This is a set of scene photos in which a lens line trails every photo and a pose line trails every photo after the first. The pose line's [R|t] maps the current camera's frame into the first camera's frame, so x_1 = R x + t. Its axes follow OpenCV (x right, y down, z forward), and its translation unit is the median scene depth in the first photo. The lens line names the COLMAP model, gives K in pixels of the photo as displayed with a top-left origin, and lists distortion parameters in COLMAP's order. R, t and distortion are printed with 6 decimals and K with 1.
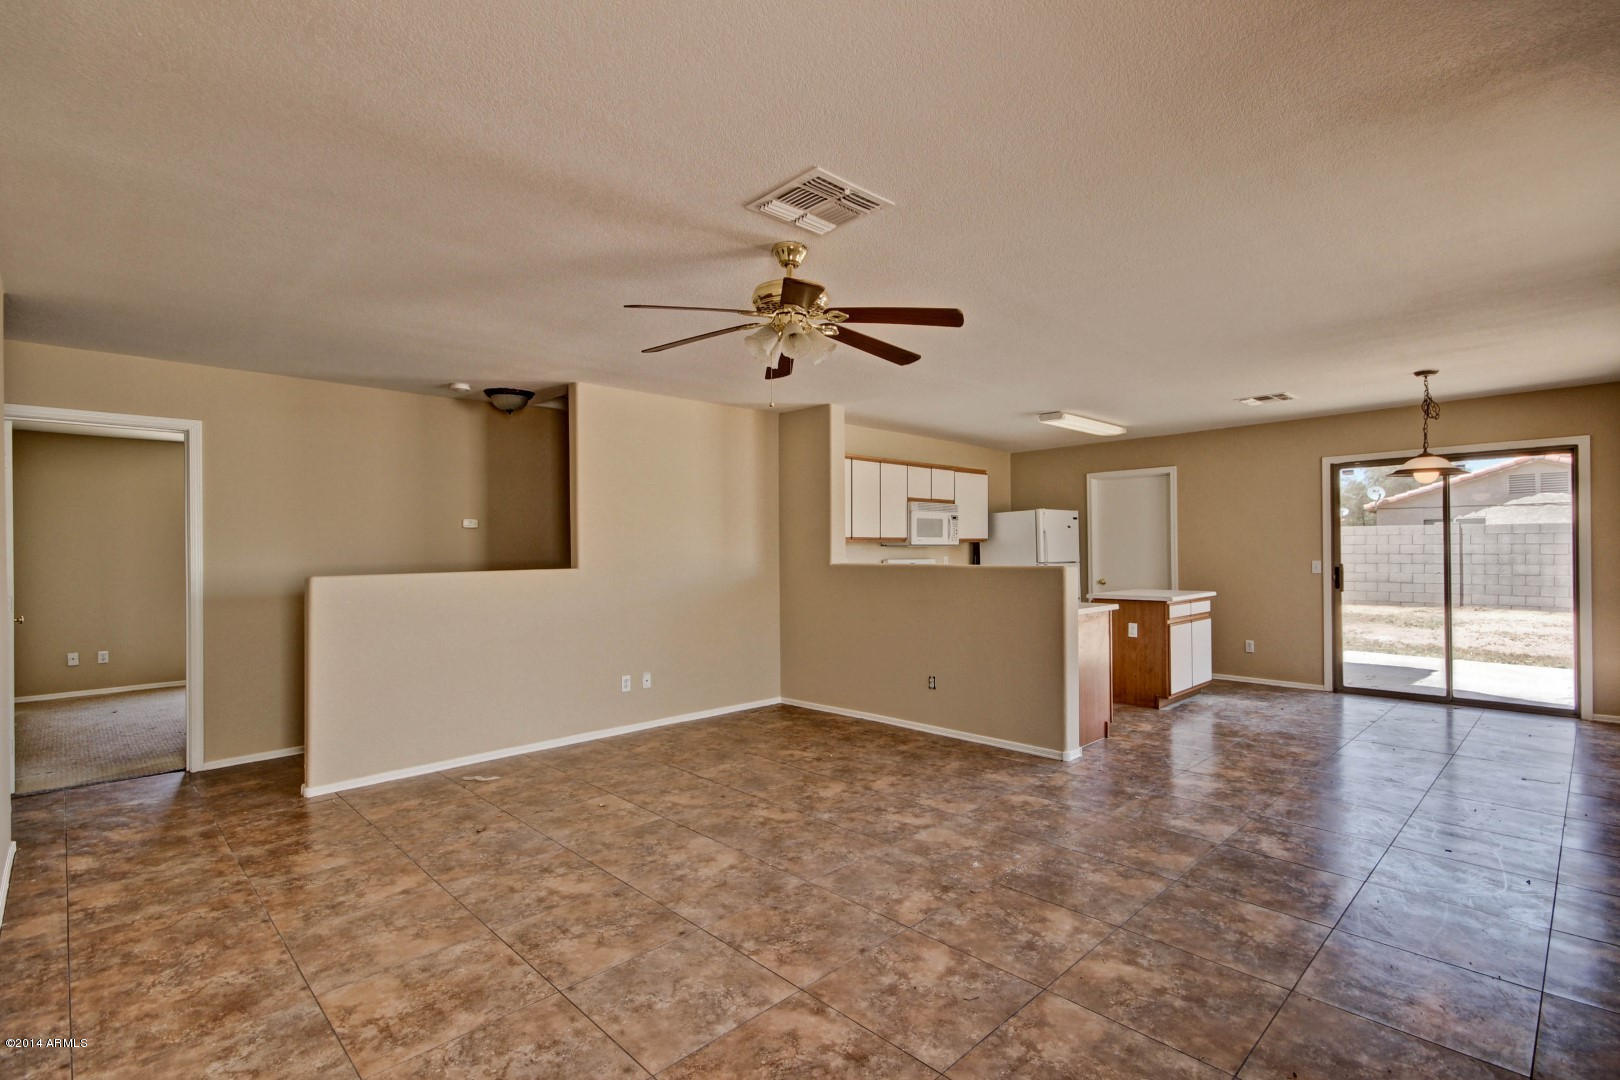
lens RADIAL K [[752.0, 0, 810.0], [0, 752.0, 540.0], [0, 0, 1]] dist [-0.000462, 0.000038]
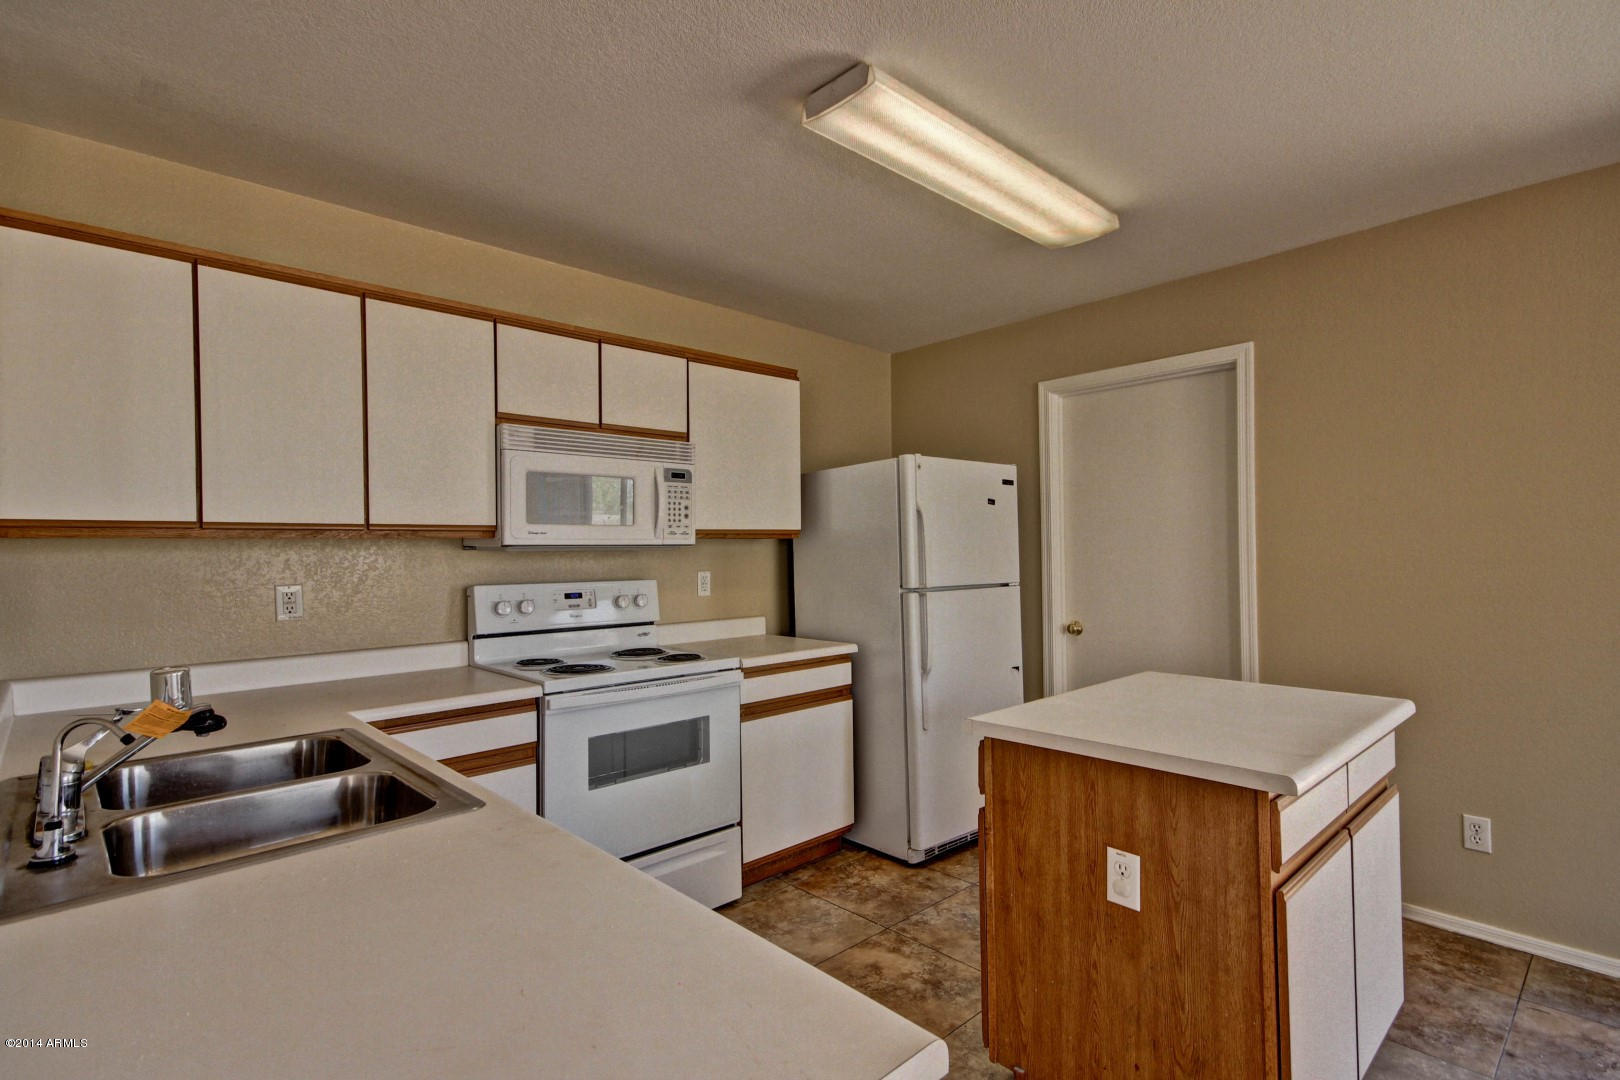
lens RADIAL K [[776.2, 0, 810.0], [0, 776.2, 540.0], [0, 0, 1]] dist [0.001227, 0.000199]
pose [[0.999791, -0.004073, -0.020022, 0.425833], [0.004076, 0.999992, 0.000096, 0.006468], [0.020021, -0.000178, 0.999800, 0.952444]]
